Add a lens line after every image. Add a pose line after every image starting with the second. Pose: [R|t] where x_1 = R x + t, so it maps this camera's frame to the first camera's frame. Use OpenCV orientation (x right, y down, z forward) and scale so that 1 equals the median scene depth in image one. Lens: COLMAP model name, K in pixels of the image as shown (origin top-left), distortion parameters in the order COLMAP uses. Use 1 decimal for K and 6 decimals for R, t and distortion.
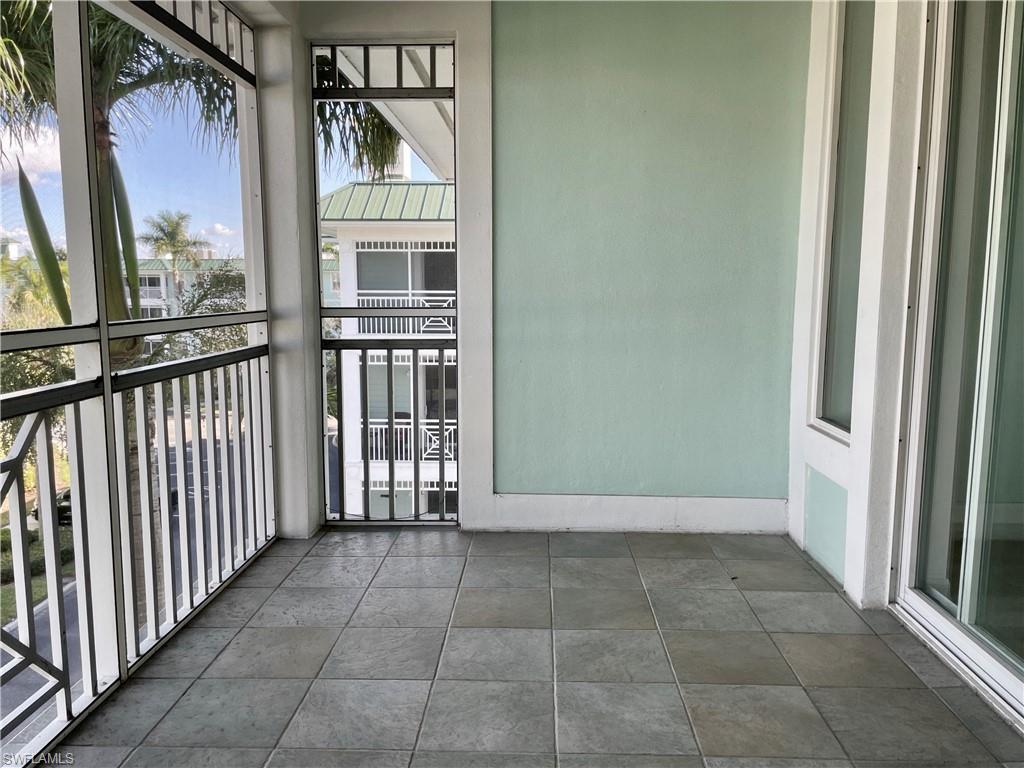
lens RADIAL K [[788.0, 0, 509.9], [0, 788.0, 376.2], [0, 0, 1]] dist [0.086677, -0.127624]
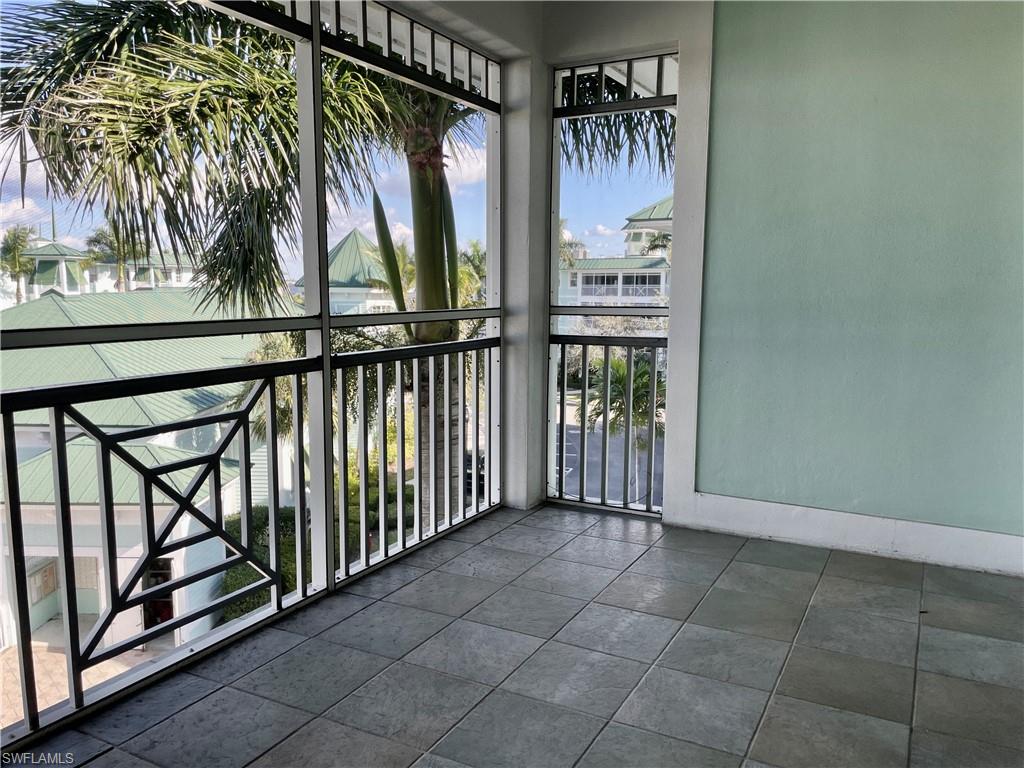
lens RADIAL K [[782.1, 0, 512.0], [0, 782.1, 384.0], [0, 0, 1]] dist [0.070224, -0.116402]
pose [[0.898666, 0.062081, -0.434218, 0.204508], [-0.056114, 0.998071, 0.026561, -0.003346], [0.435029, 0.000496, 0.900416, -0.014881]]
